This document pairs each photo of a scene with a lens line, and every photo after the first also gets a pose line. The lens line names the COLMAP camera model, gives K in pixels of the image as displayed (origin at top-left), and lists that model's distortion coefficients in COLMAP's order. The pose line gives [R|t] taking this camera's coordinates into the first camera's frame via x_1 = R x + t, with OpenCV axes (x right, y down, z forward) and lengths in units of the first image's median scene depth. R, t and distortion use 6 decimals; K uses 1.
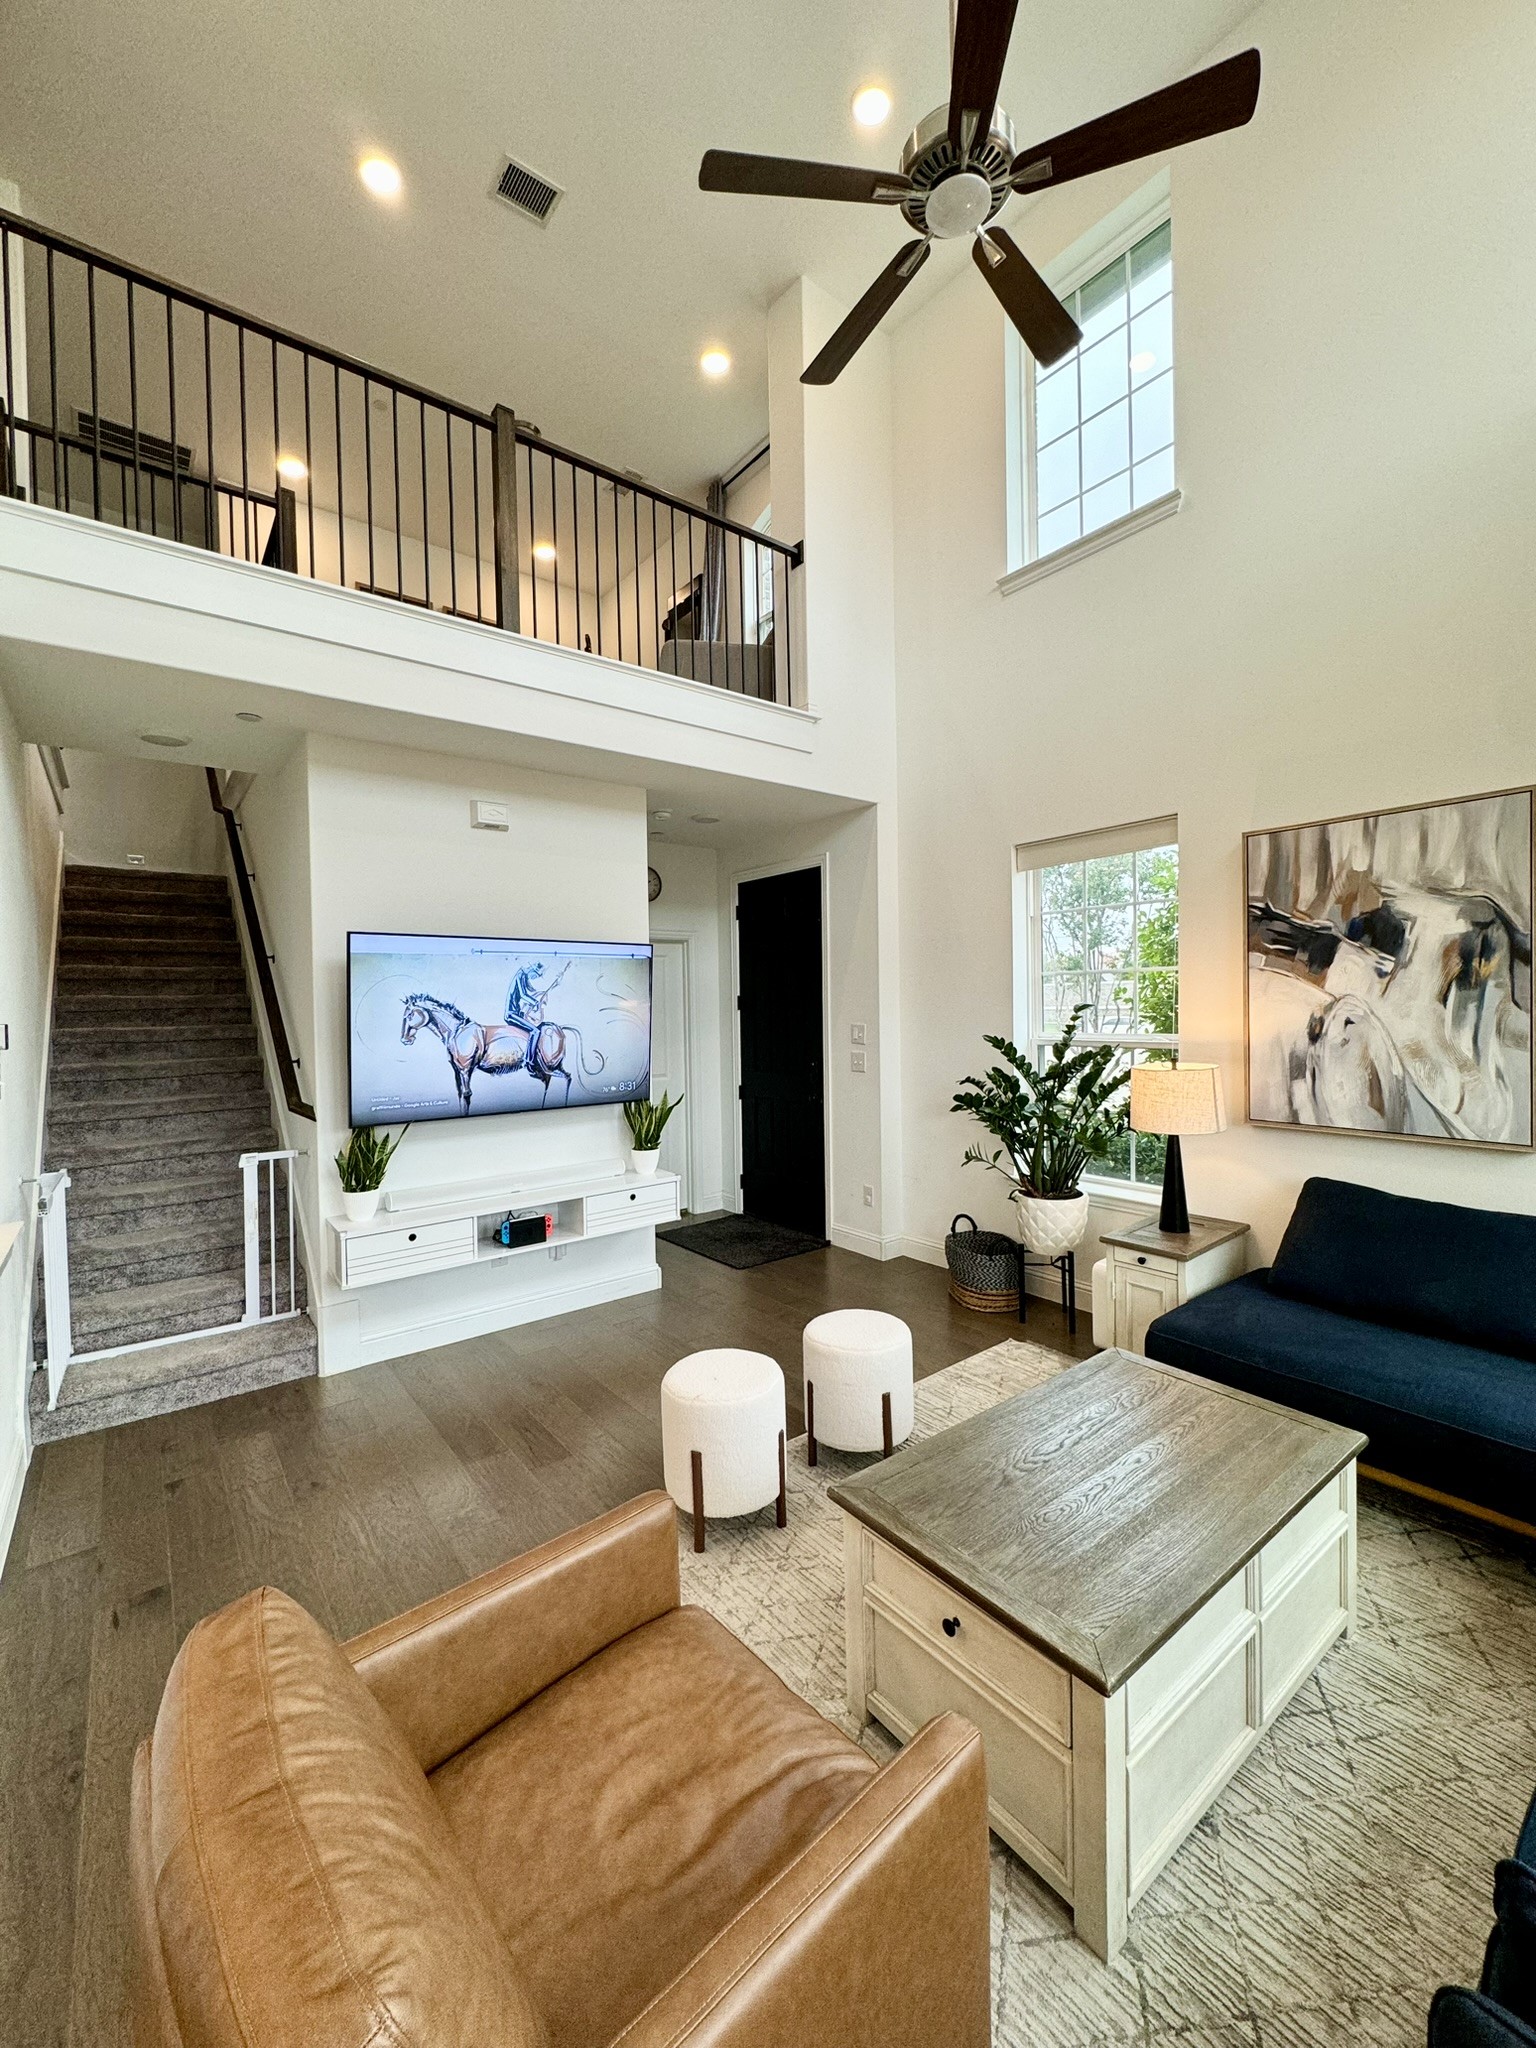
lens RADIAL K [[815.3, 0, 768.2], [0, 815.3, 1022.9], [0, 0, 1]] dist [-0.001810, 0.000206]
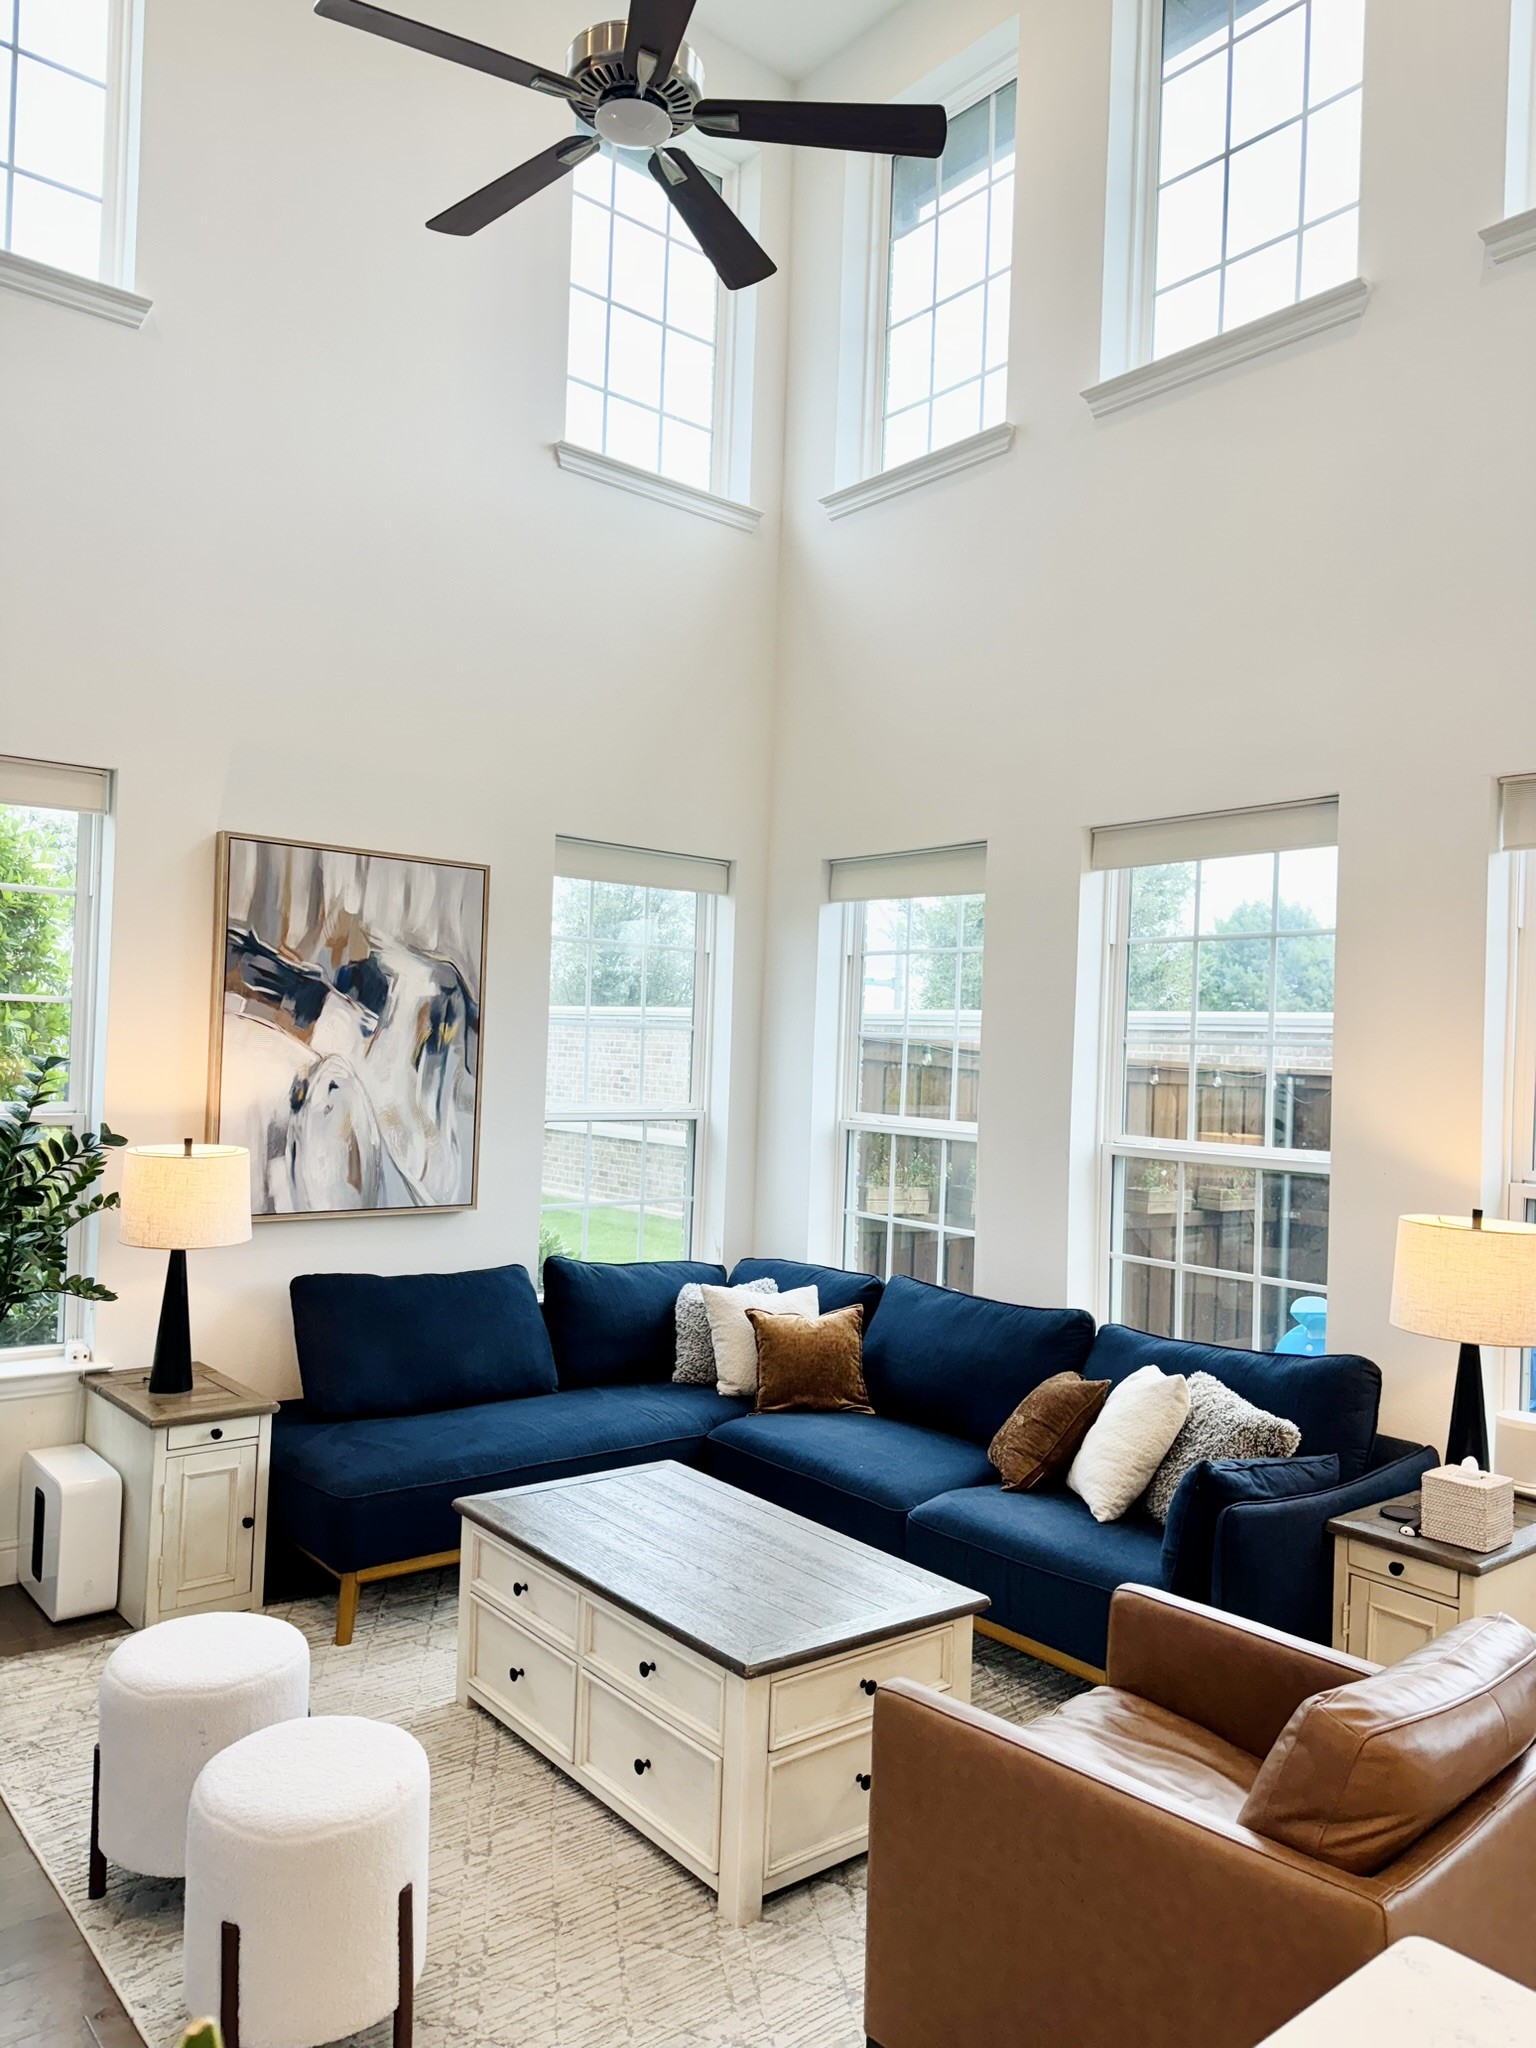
lens RADIAL K [[1440.3, 0, 766.5], [0, 1440.3, 1032.8], [0, 0, 1]] dist [0.104985, -0.127250]
pose [[-0.027576, 0.025748, 0.999288, -0.768367], [-0.016972, 0.999512, -0.026222, -0.022861], [-0.999476, -0.017683, -0.027126, 0.544400]]
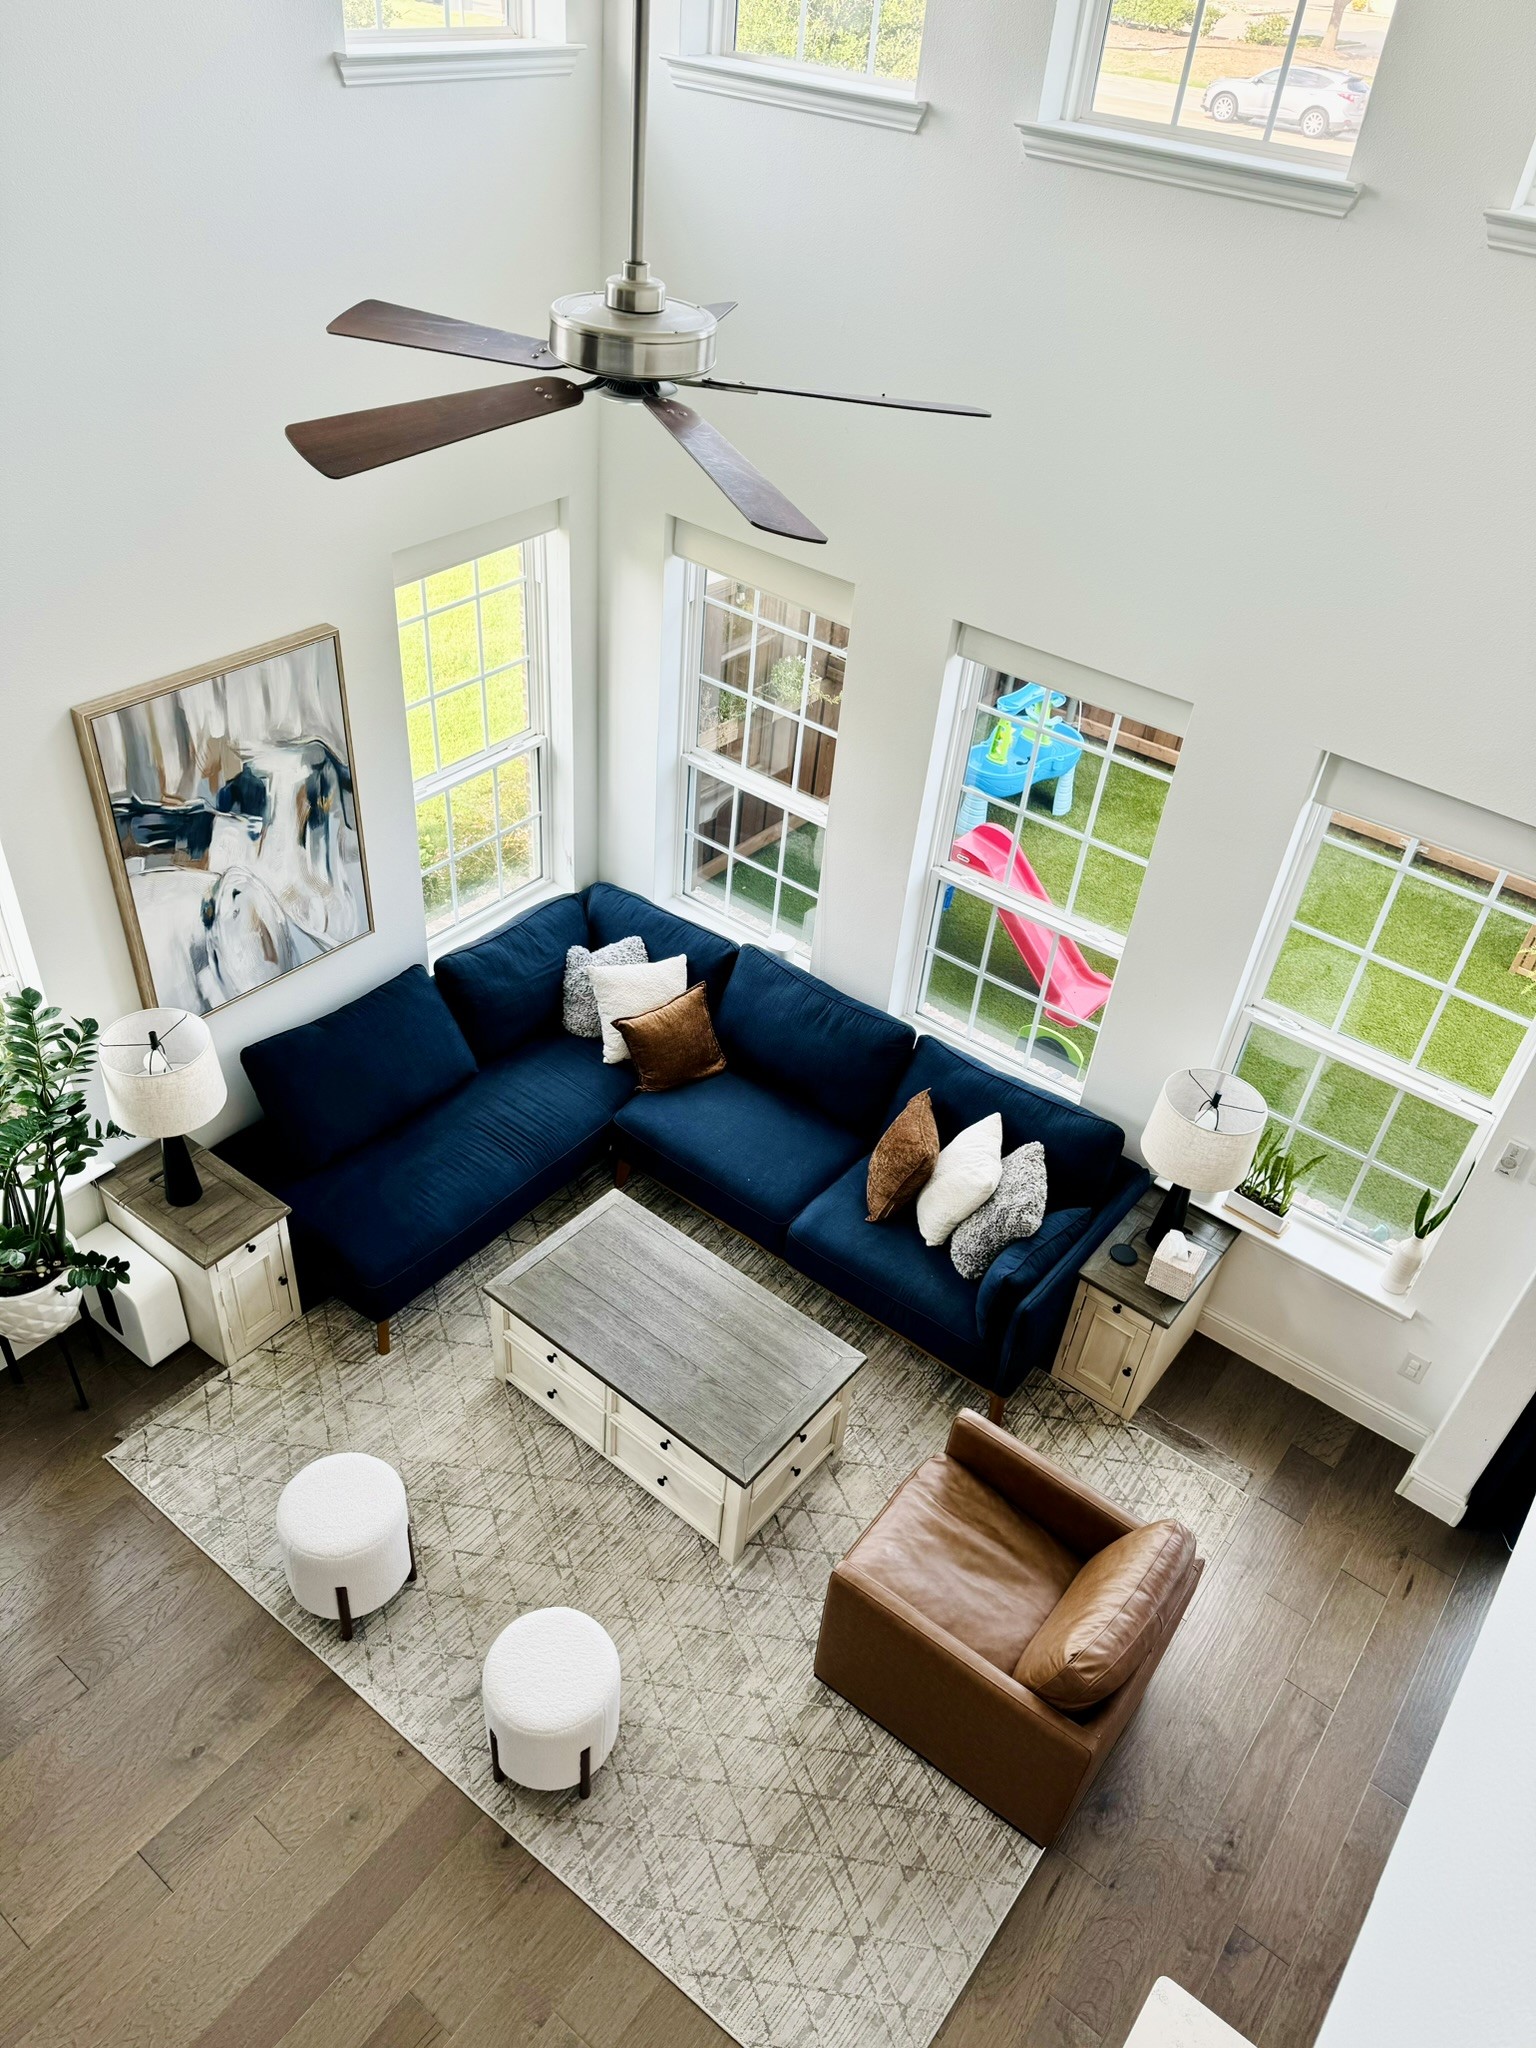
lens RADIAL K [[1446.5, 0, 765.4], [0, 1446.5, 1036.0], [0, 0, 1]] dist [0.062592, -0.077837]
pose [[-0.245952, -0.611308, 0.752203, -0.668096], [-0.054309, 0.783514, 0.618996, -0.829656], [-0.967759, 0.111392, -0.225906, 0.758597]]
